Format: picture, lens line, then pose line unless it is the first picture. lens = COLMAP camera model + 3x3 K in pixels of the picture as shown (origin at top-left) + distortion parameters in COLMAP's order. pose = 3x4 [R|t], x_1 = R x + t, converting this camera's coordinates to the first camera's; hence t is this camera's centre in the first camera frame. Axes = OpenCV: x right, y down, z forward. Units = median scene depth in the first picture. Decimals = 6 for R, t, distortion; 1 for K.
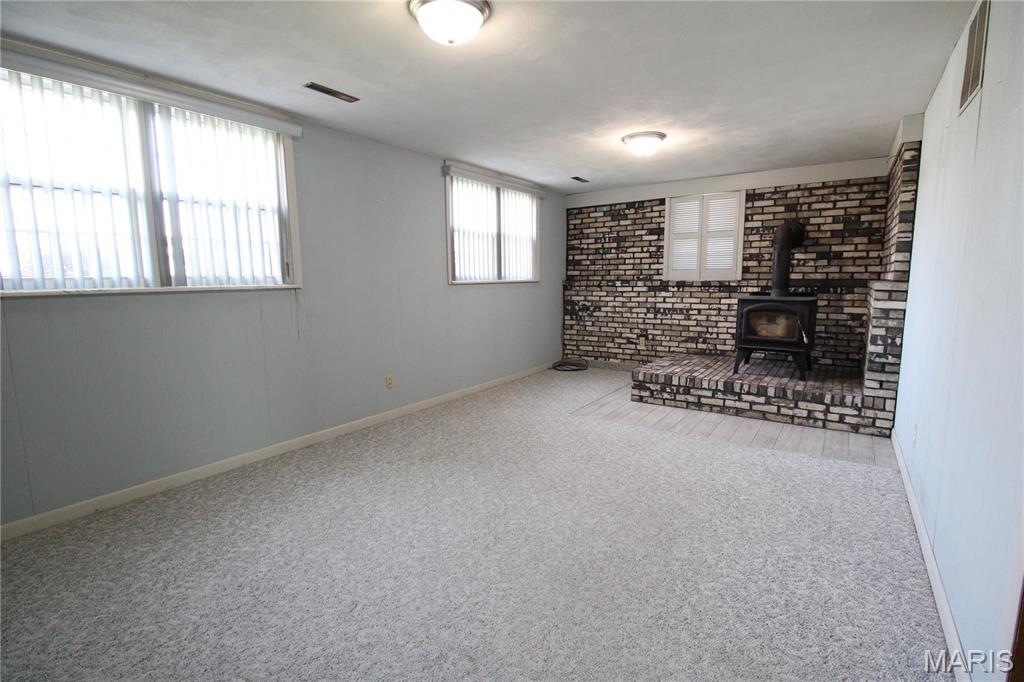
lens RADIAL K [[478.6, 0, 512.0], [0, 478.6, 341.0], [0, 0, 1]] dist [-0.000817, -0.000323]
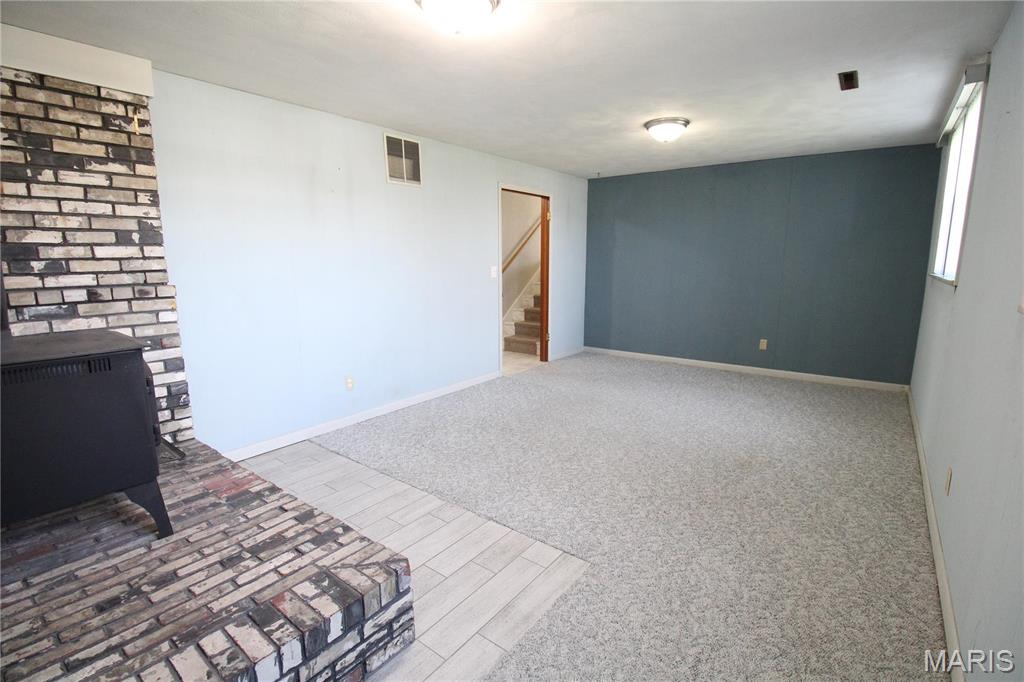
lens RADIAL K [[478.6, 0, 512.0], [0, 478.6, 341.0], [0, 0, 1]] dist [-0.000817, -0.000323]
pose [[-0.998671, 0.000432, 0.051543, 0.238699], [0.015931, 0.953594, 0.300674, -0.283001], [-0.049022, 0.301095, -0.952333, 1.902512]]
